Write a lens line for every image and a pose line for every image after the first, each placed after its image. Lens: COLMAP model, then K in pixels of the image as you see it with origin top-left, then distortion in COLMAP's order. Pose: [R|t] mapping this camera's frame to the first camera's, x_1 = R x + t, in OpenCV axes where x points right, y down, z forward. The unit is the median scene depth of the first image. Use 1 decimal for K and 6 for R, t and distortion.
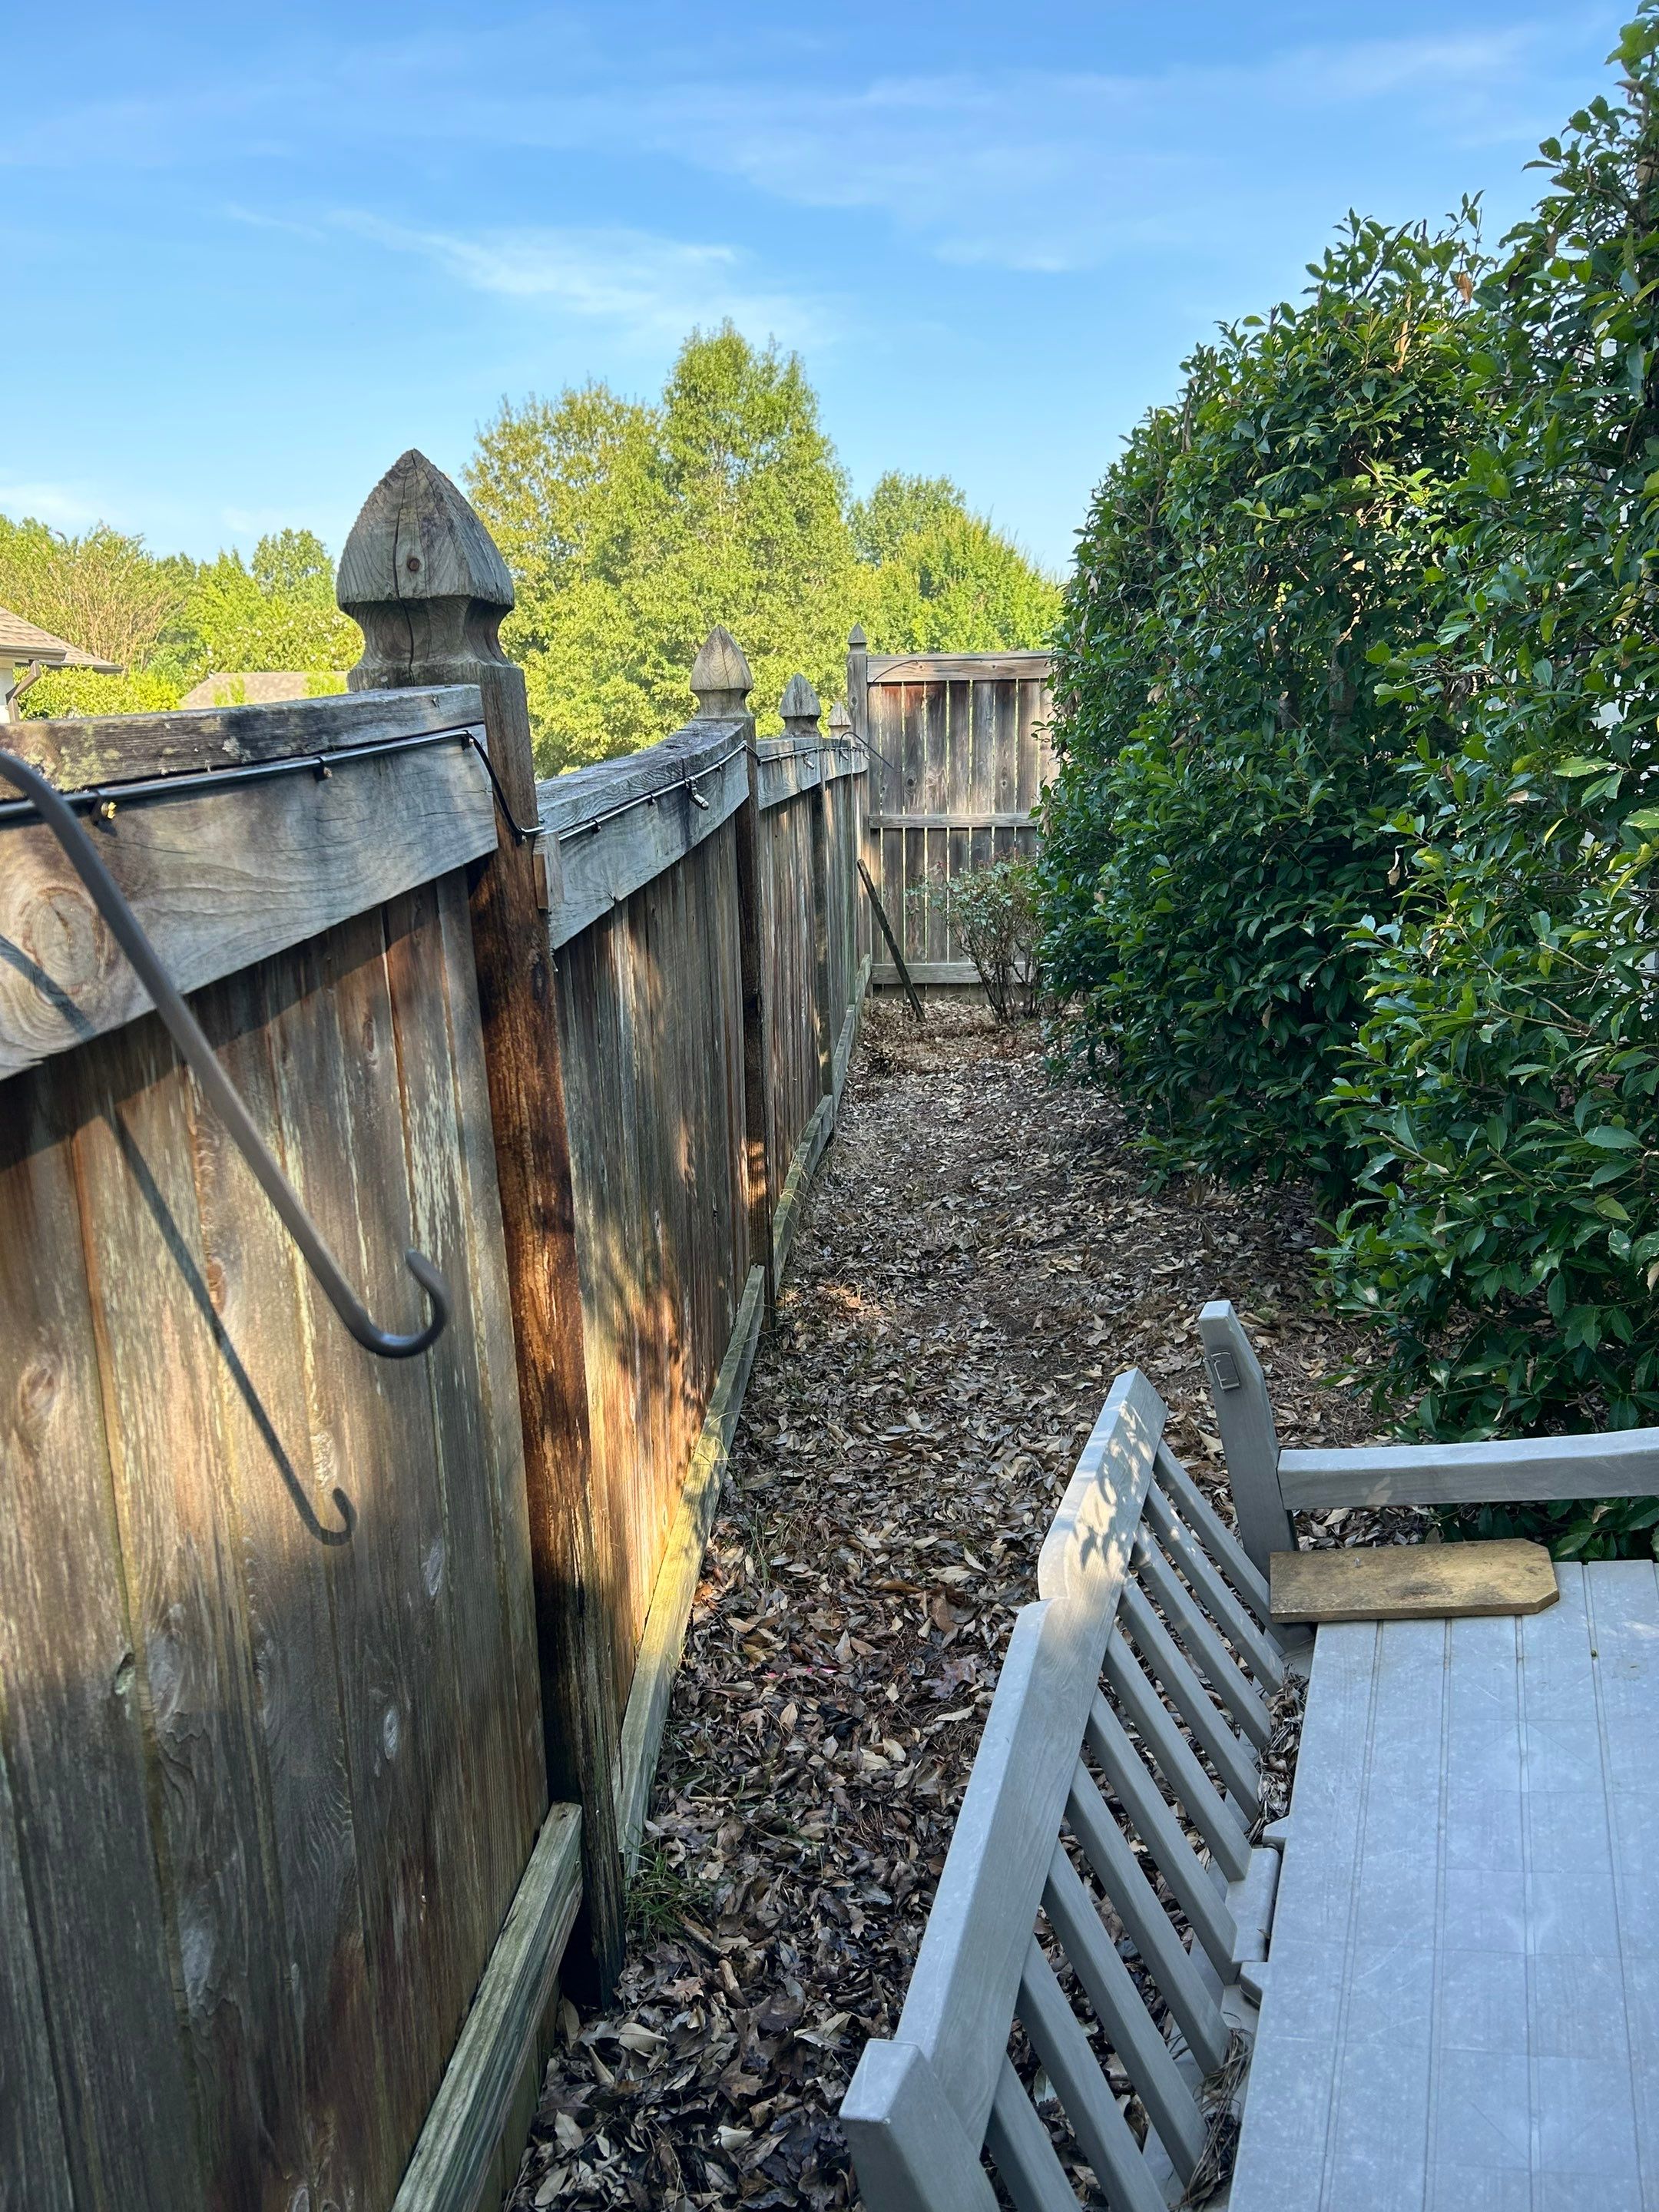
lens RADIAL K [[1665.5, 0, 830.7], [0, 1665.5, 1109.1], [0, 0, 1]] dist [0.044941, -0.045129]
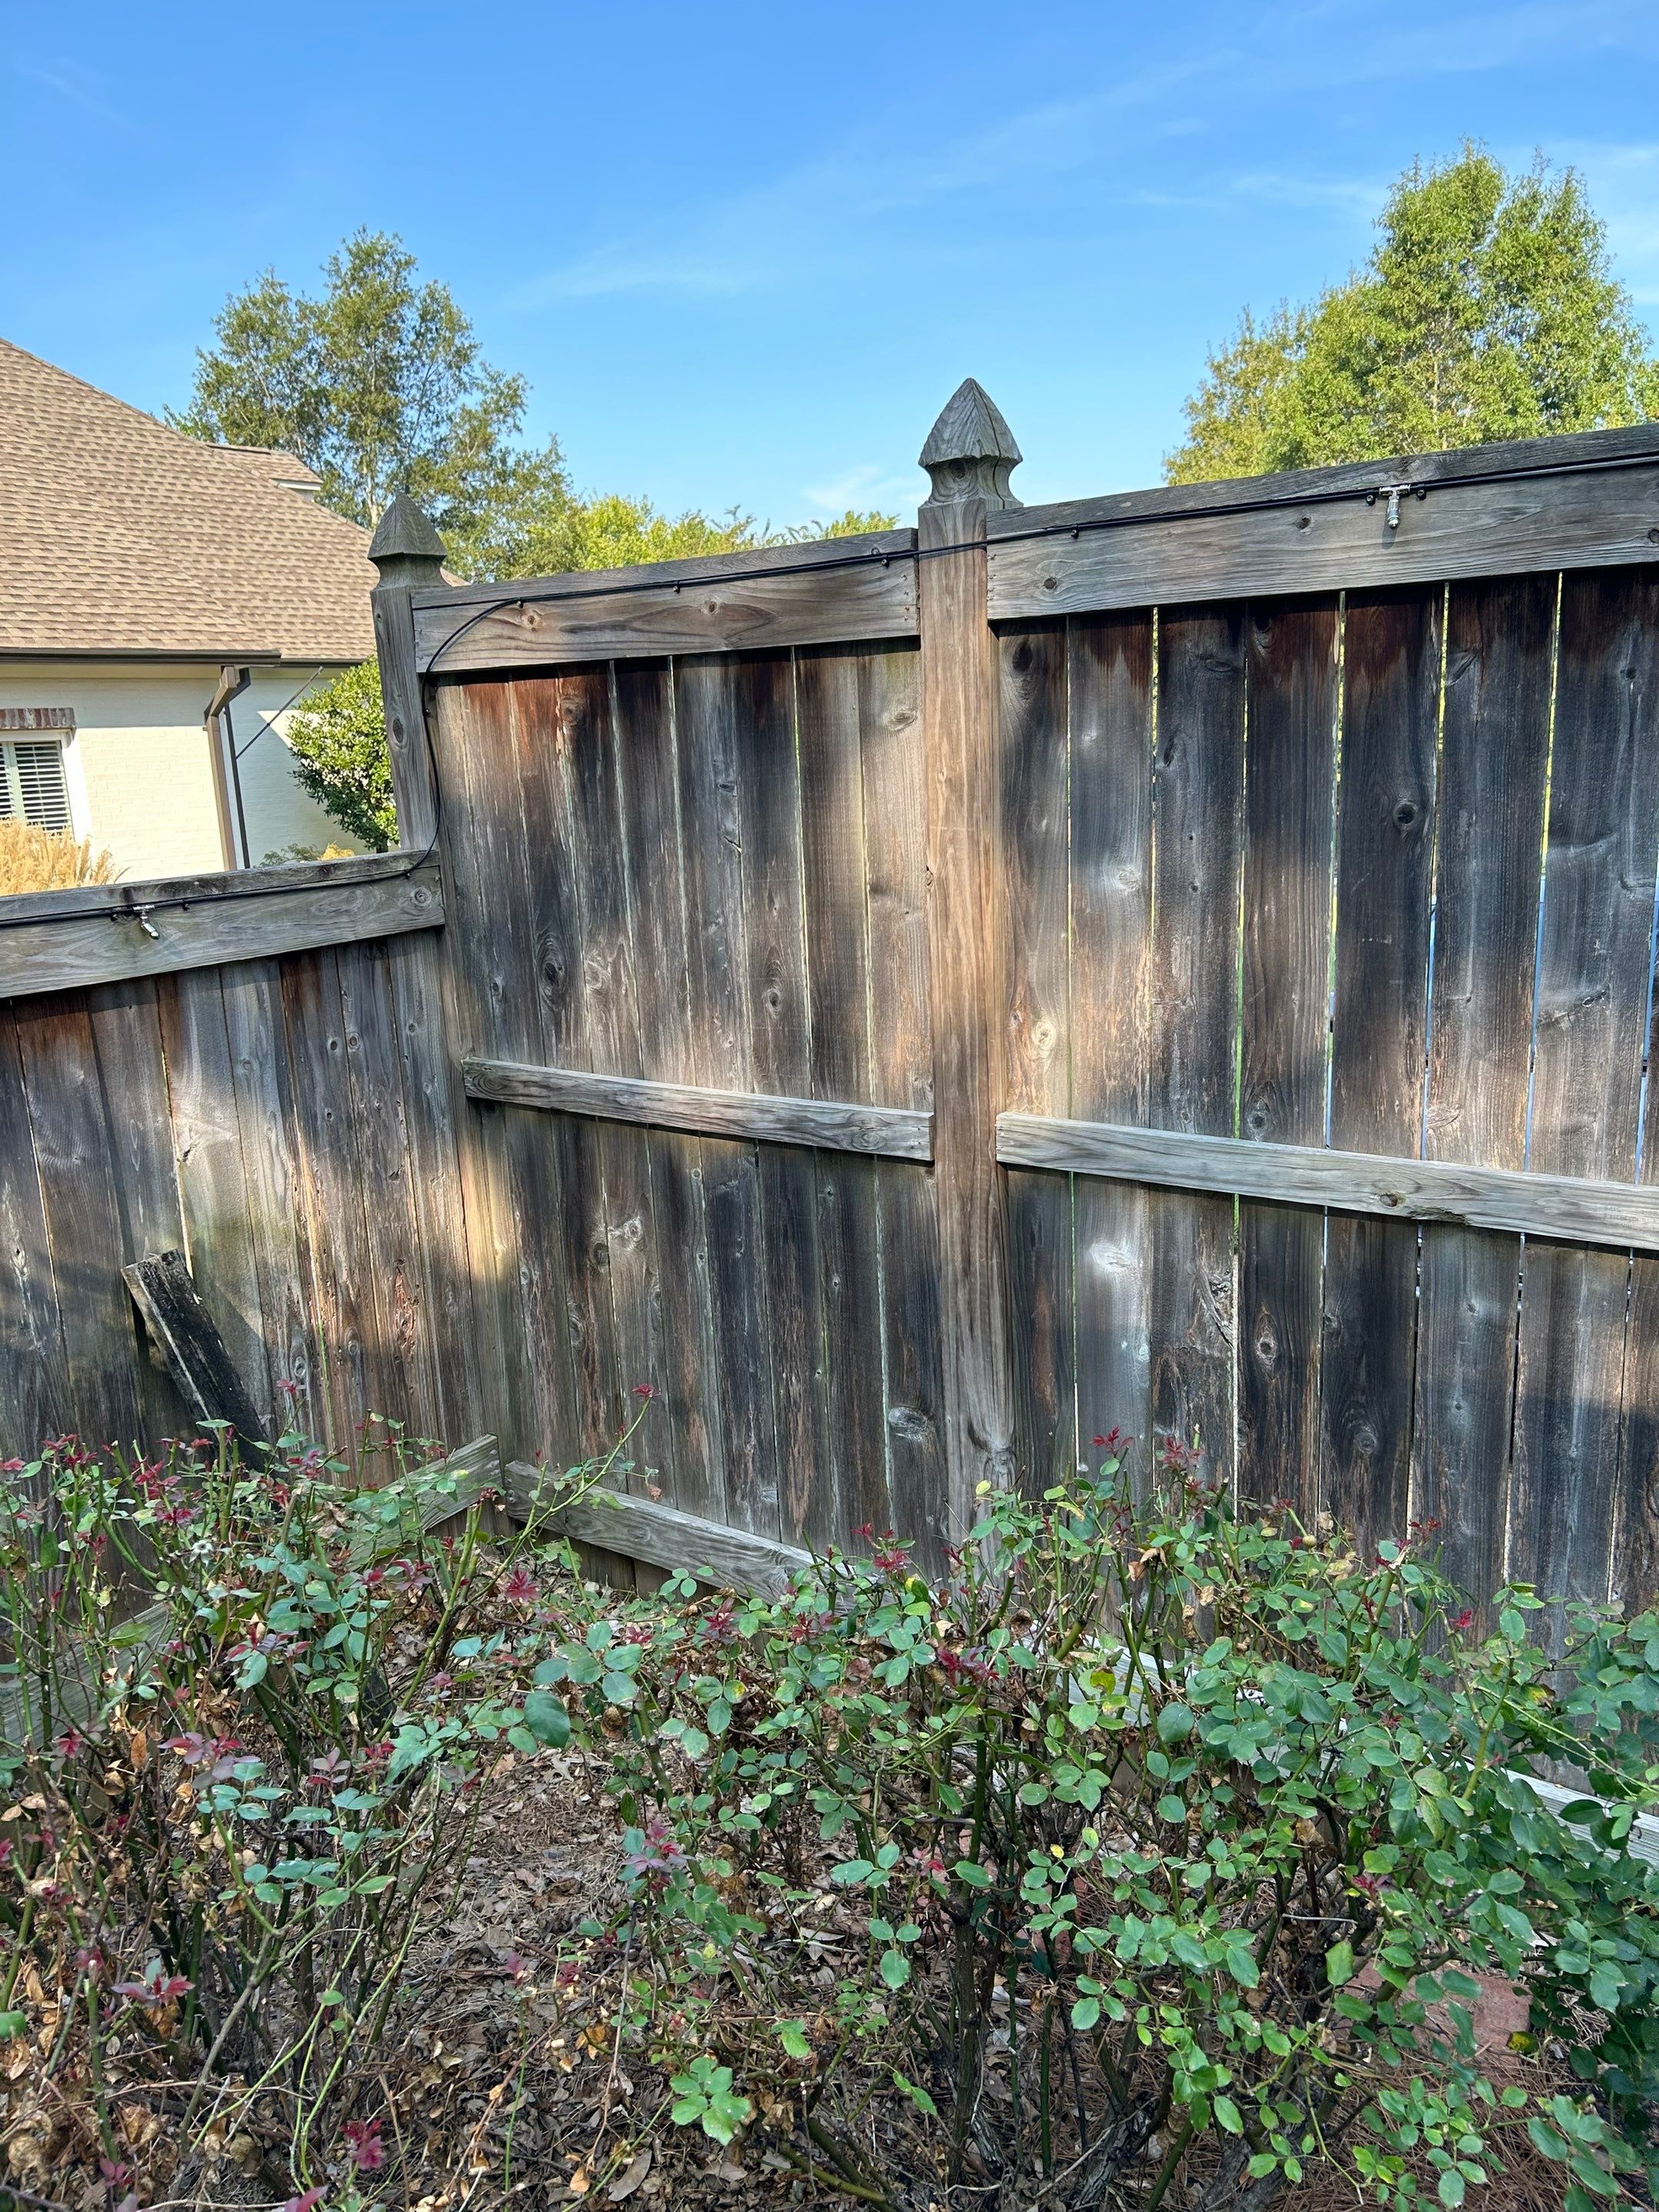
lens RADIAL K [[1665.5, 0, 830.1], [0, 1665.5, 1118.2], [0, 0, 1]] dist [0.044941, -0.045129]
pose [[0.877236, 0.088491, -0.471833, 0.251188], [-0.077762, 0.996077, 0.042234, -0.184974], [0.473719, -0.000359, 0.880676, 0.733788]]
